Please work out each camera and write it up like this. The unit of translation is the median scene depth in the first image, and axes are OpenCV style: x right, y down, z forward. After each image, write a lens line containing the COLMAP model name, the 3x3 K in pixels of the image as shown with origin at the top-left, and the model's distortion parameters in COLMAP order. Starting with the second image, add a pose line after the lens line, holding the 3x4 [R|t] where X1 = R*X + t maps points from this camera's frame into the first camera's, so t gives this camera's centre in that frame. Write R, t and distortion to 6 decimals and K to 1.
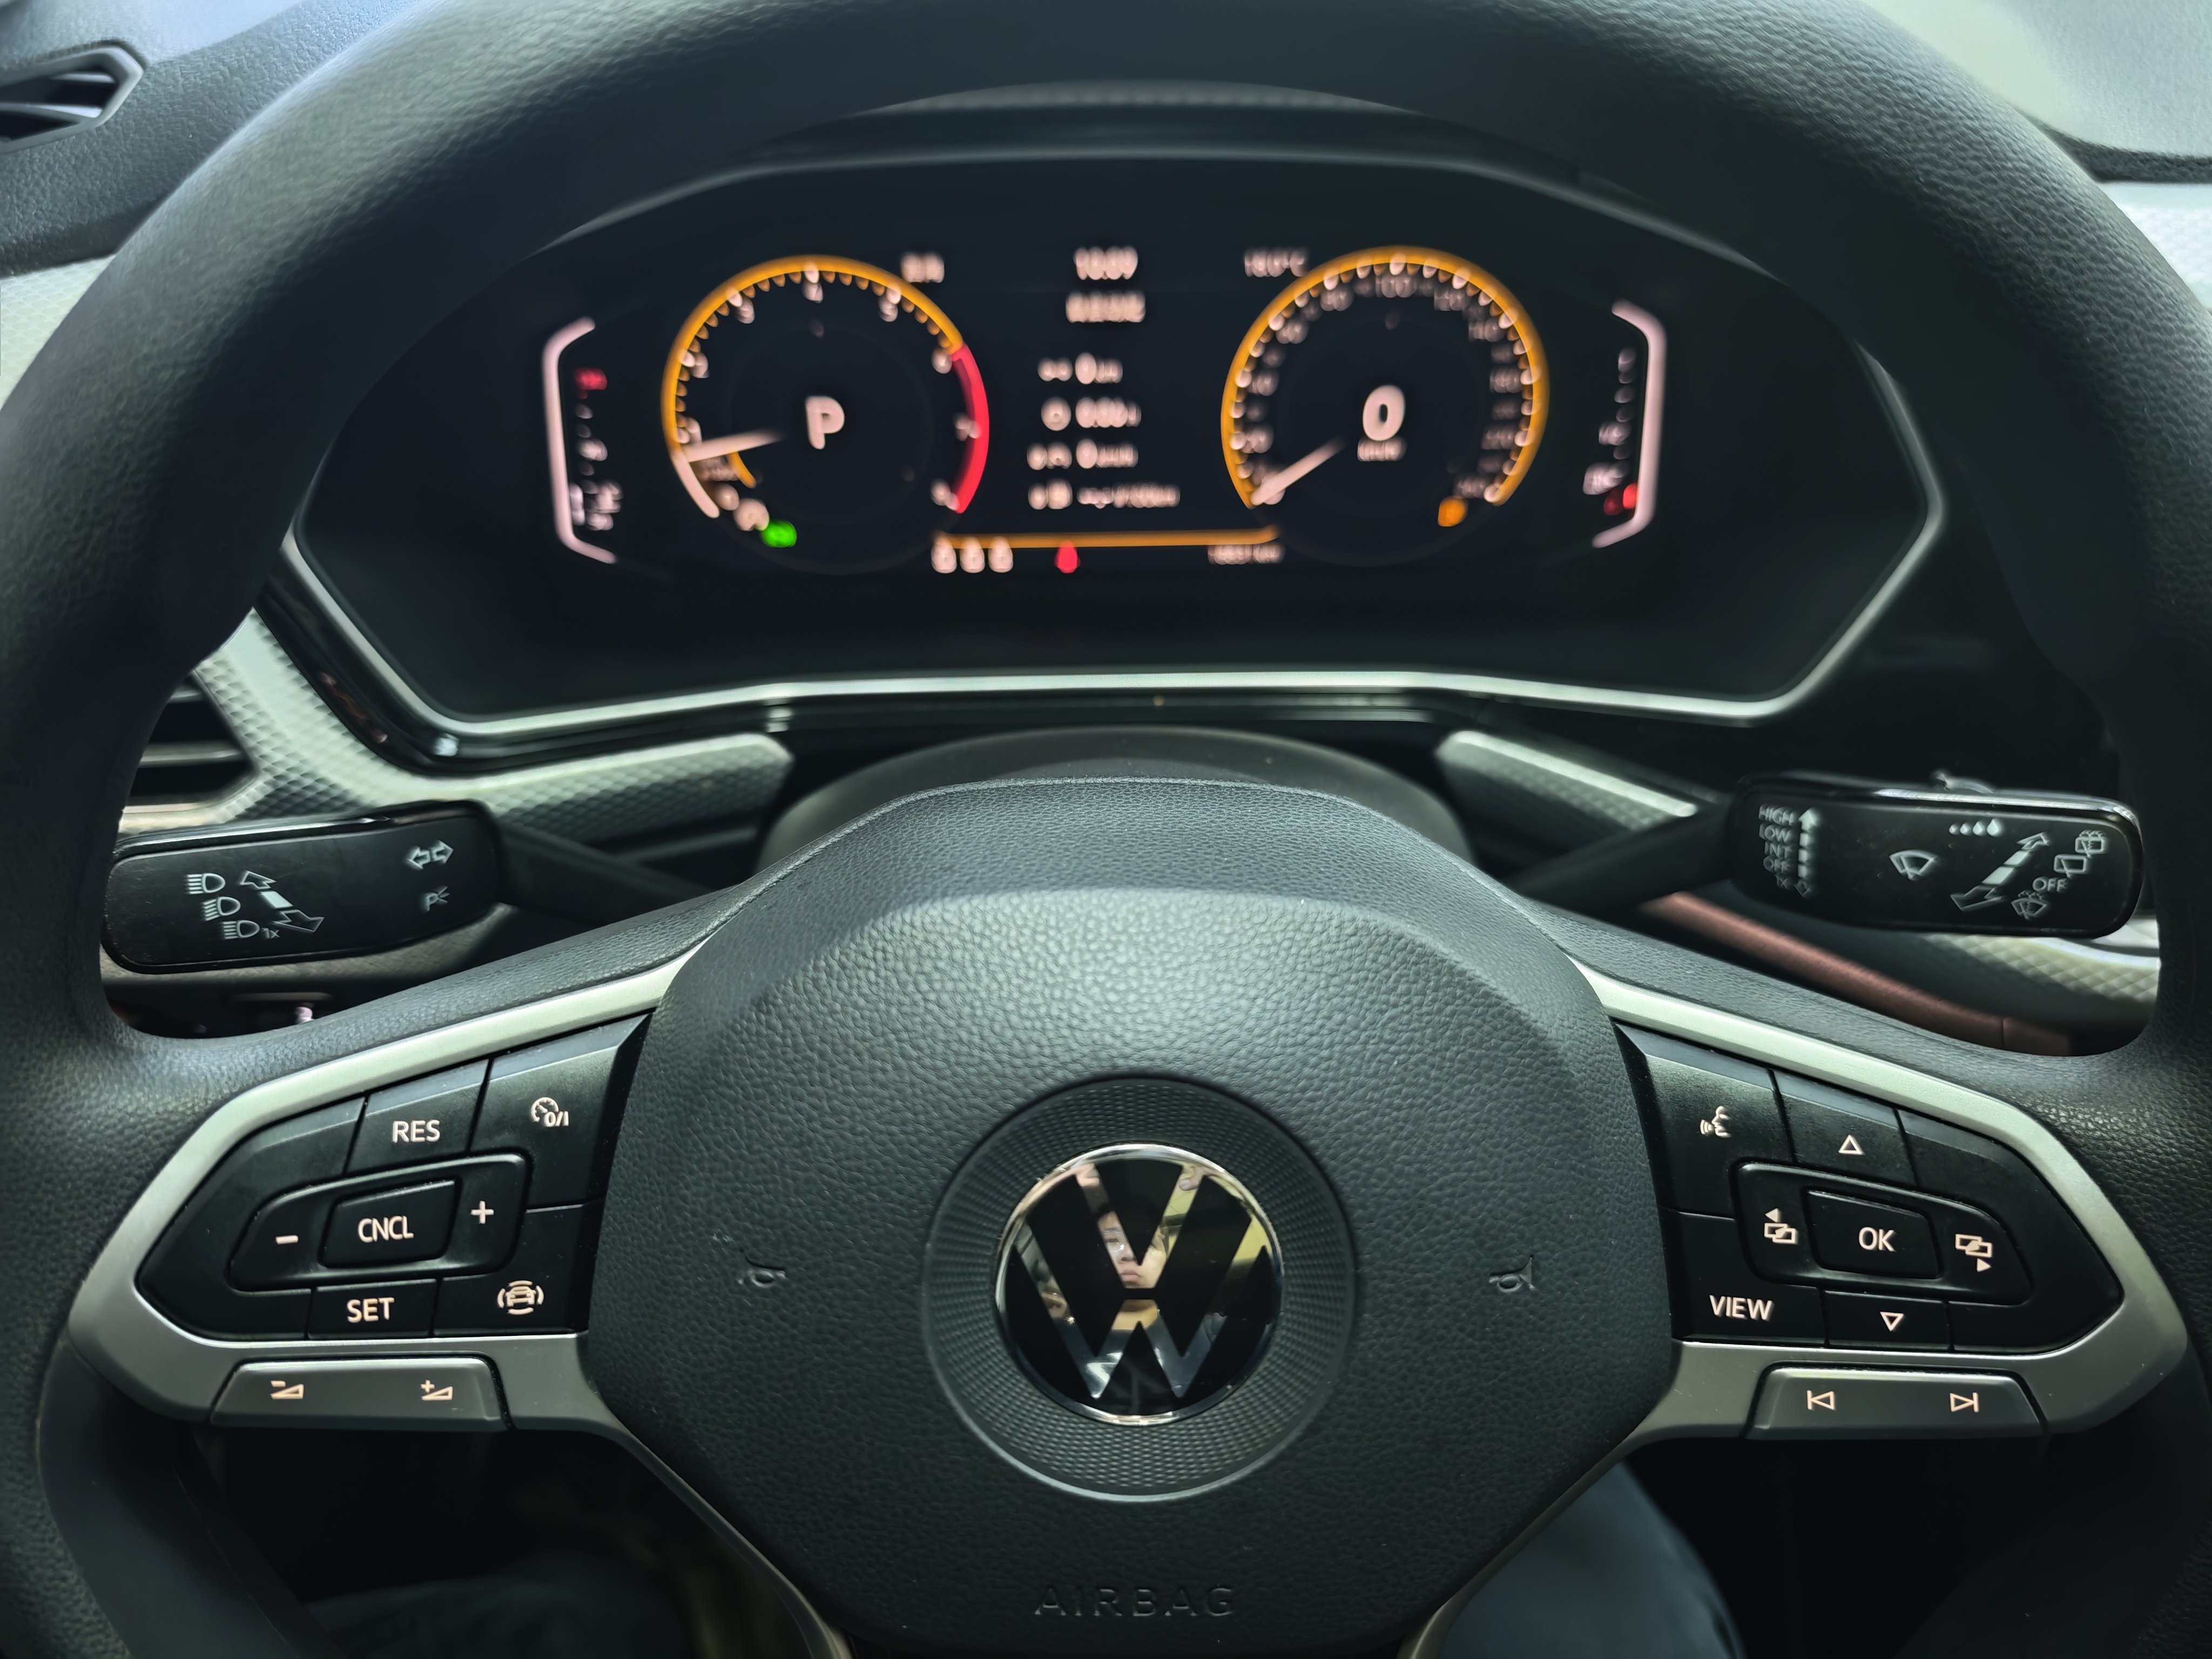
lens RADIAL K [[1560.7, 0, 1106.0], [0, 1560.7, 829.5], [0, 0, 1]] dist [0.004053, 0.000882]
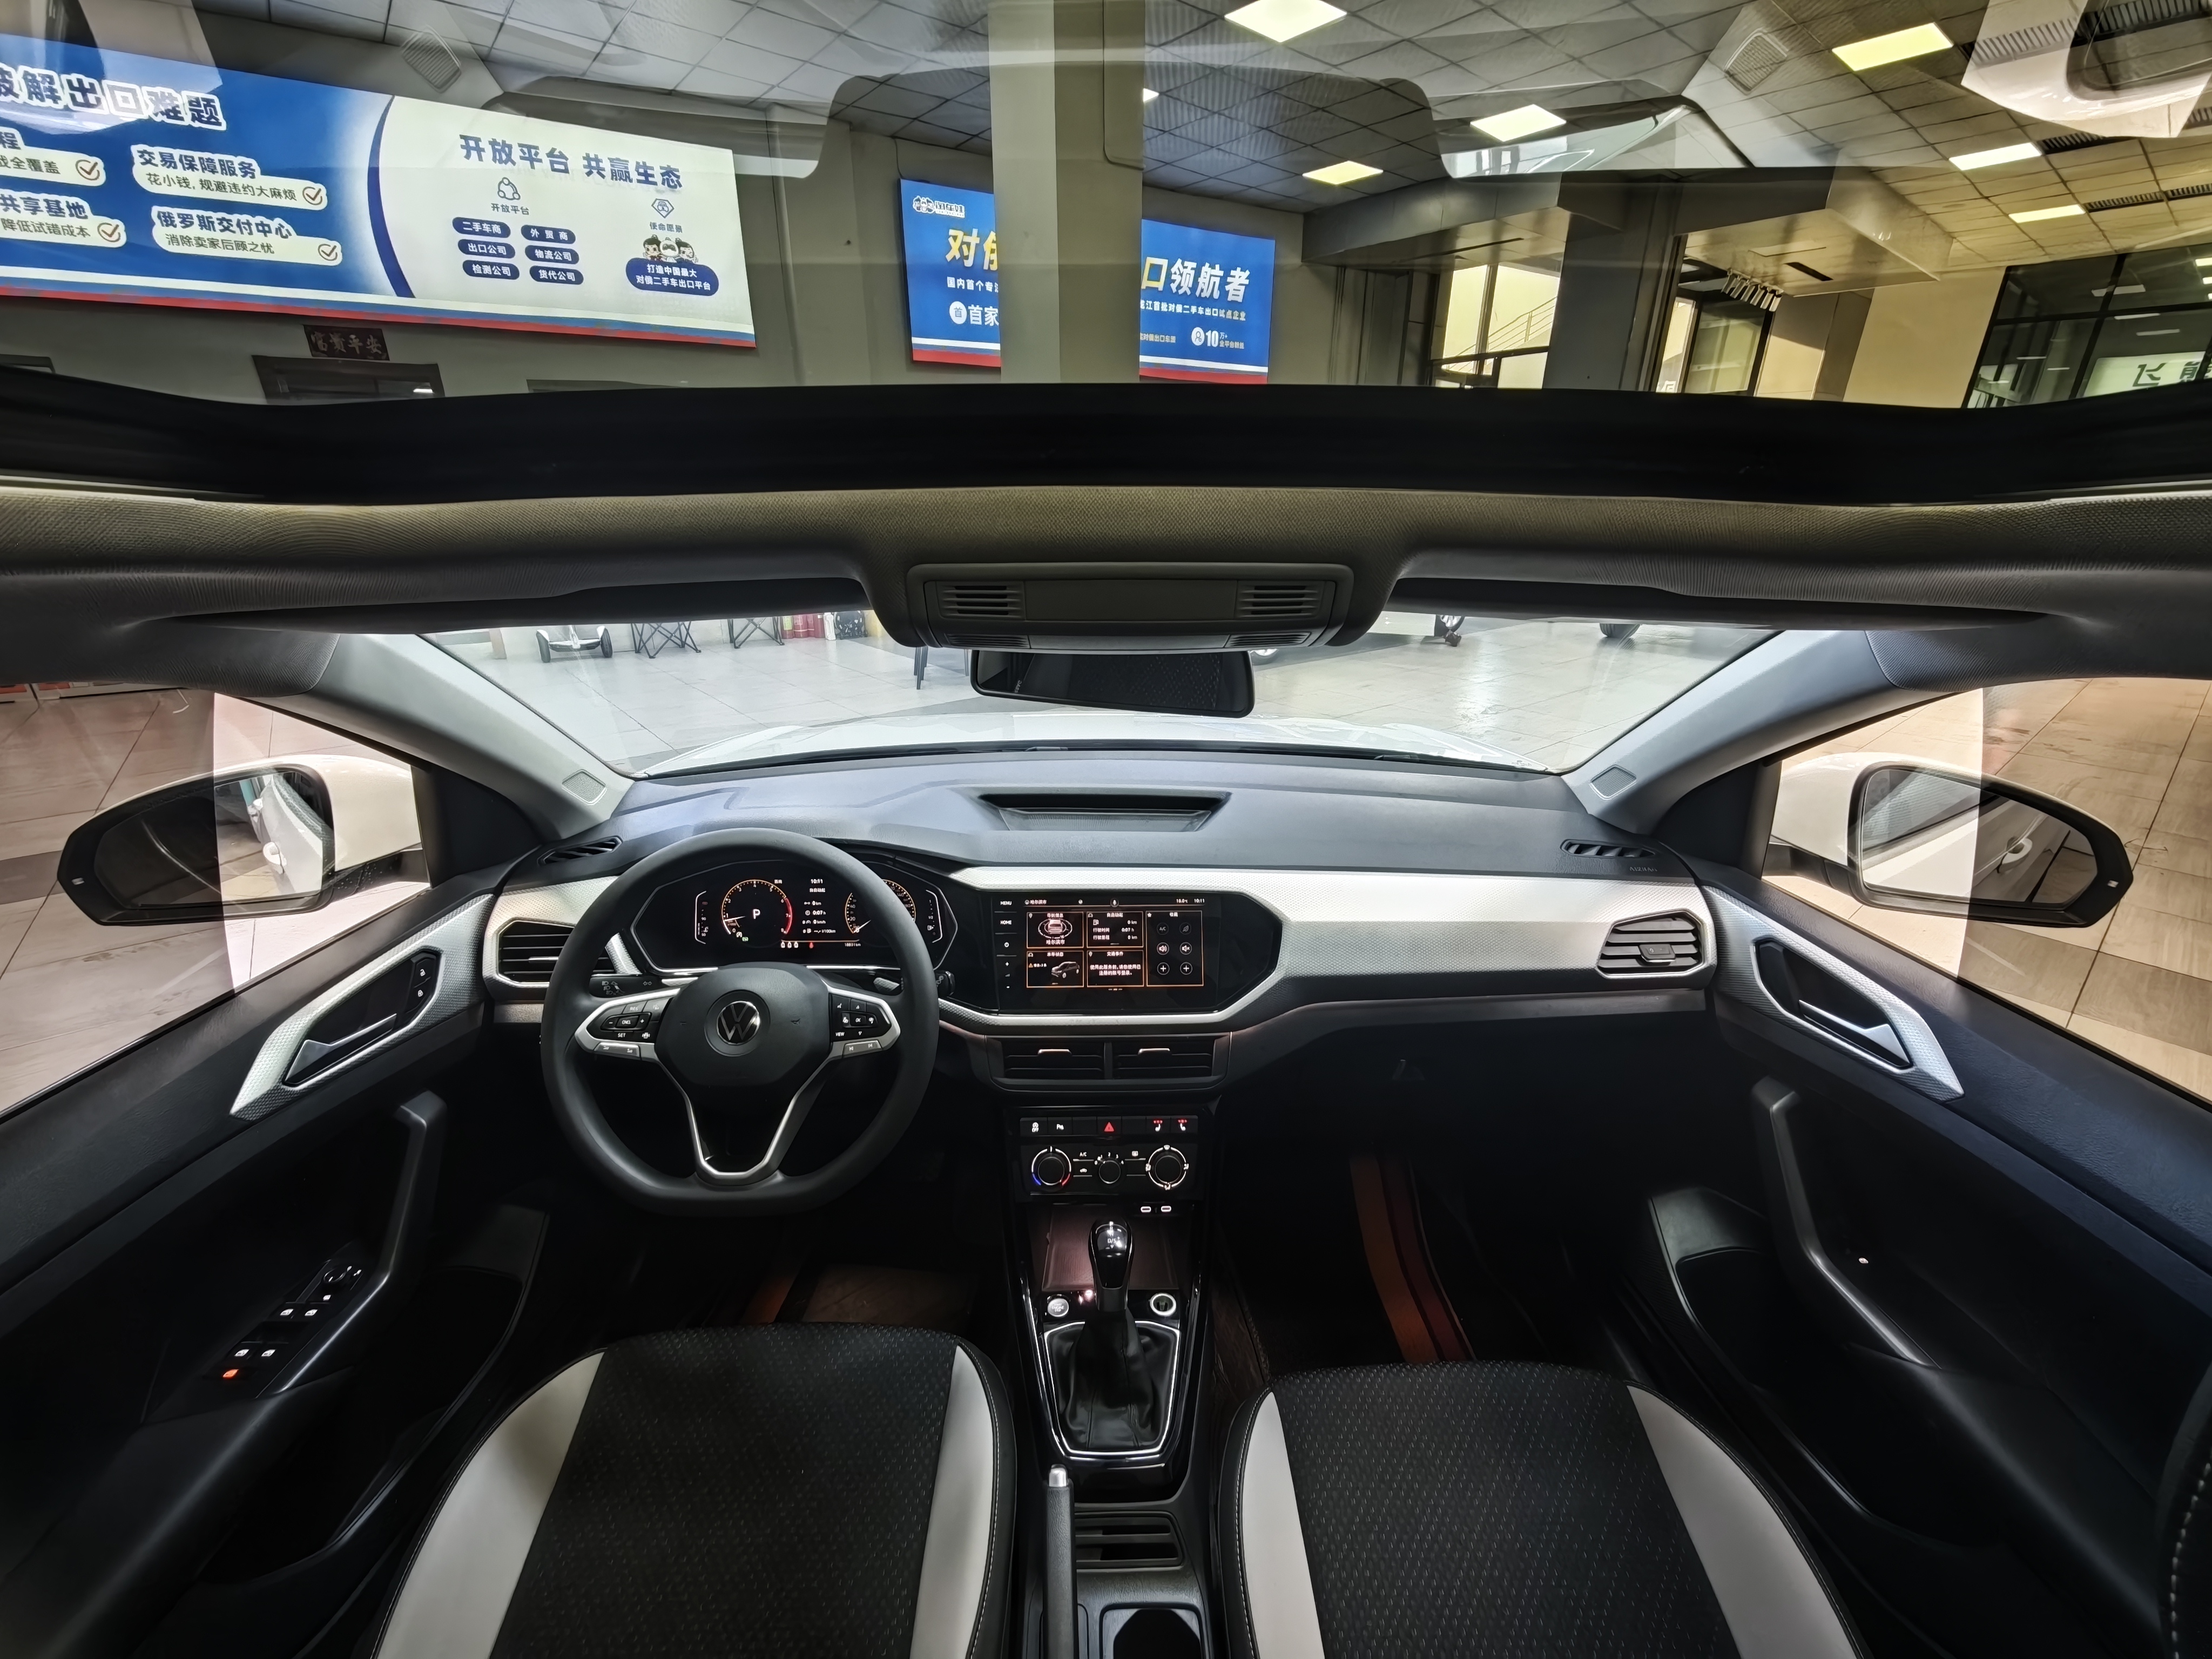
lens RADIAL K [[895.8, 0, 1106.0], [0, 895.8, 829.5], [0, 0, 1]] dist [0.000471, 0.000045]
pose [[0.999968, 0.004346, 0.006773, 0.858918], [-0.001203, 0.912909, -0.408161, 0.607123], [-0.007957, 0.408139, 0.912885, -1.567077]]
